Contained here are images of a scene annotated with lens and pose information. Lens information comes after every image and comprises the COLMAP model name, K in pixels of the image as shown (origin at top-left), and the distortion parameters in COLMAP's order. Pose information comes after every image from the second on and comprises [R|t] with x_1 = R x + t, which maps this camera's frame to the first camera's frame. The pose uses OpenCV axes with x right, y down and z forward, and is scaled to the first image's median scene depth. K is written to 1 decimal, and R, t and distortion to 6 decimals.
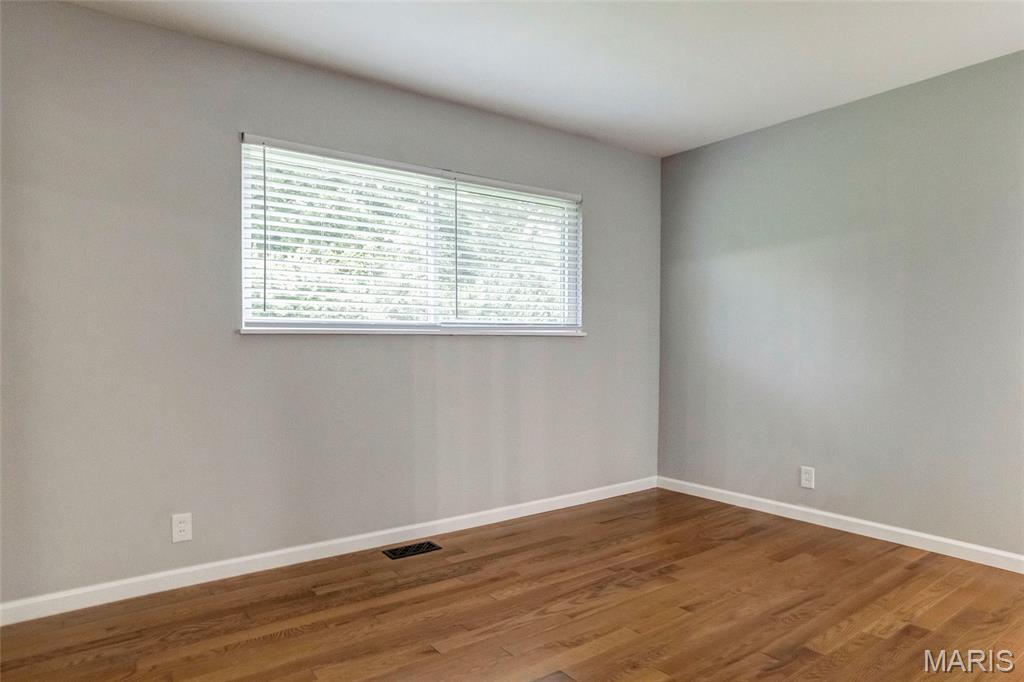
lens RADIAL K [[632.4, 0, 513.9], [0, 632.4, 353.8], [0, 0, 1]] dist [-0.031364, 0.002935]
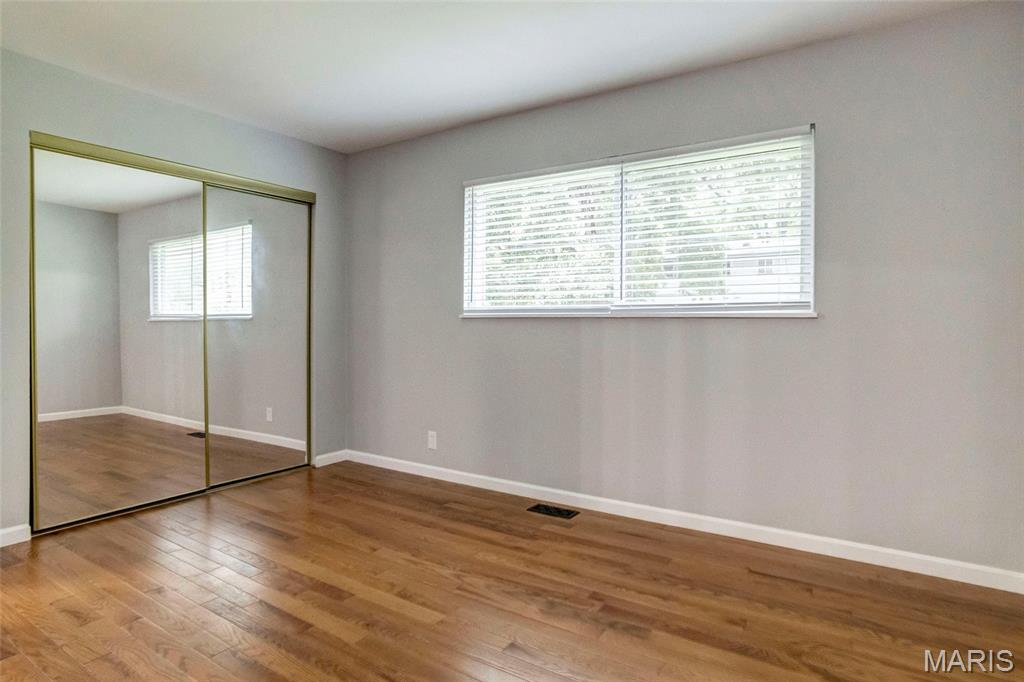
lens RADIAL K [[588.5, 0, 512.5], [0, 588.5, 322.9], [0, 0, 1]] dist [-0.029143, 0.003022]
pose [[0.319129, -0.000640, -0.947711, 0.828125], [-0.024963, 0.999647, -0.009081, -0.010043], [0.947383, 0.026556, 0.319000, 0.615602]]
